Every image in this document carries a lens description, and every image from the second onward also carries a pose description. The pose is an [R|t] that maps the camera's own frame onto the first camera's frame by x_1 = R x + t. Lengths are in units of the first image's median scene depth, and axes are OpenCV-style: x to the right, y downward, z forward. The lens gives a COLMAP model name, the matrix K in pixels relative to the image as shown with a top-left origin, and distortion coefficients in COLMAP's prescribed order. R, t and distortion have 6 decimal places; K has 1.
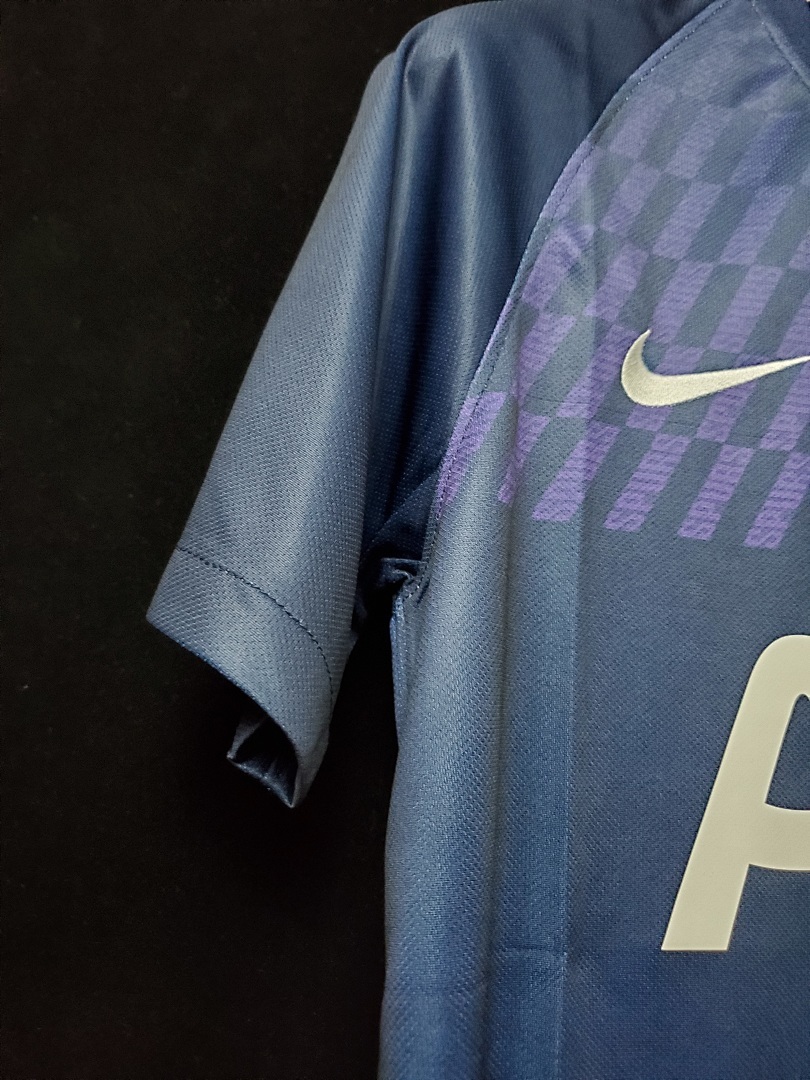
lens RADIAL K [[819.3, 0, 405.0], [0, 819.3, 540.0], [0, 0, 1]] dist [0.000763, 0.004935]
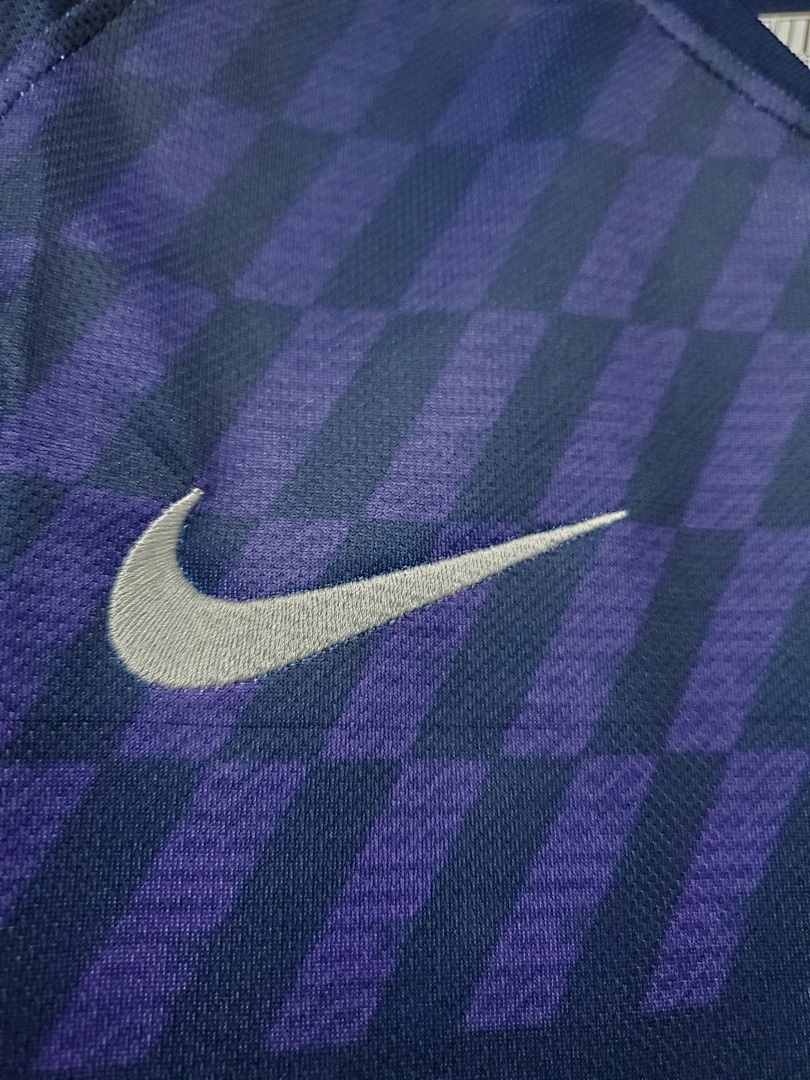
lens RADIAL K [[816.1, 0, 405.0], [0, 816.1, 540.0], [0, 0, 1]] dist [-0.007575, -0.005194]
pose [[0.997378, -0.063441, 0.034822, 0.373423], [0.065097, 0.996691, -0.048685, -0.199566], [-0.031618, 0.050824, 0.998207, 0.587369]]
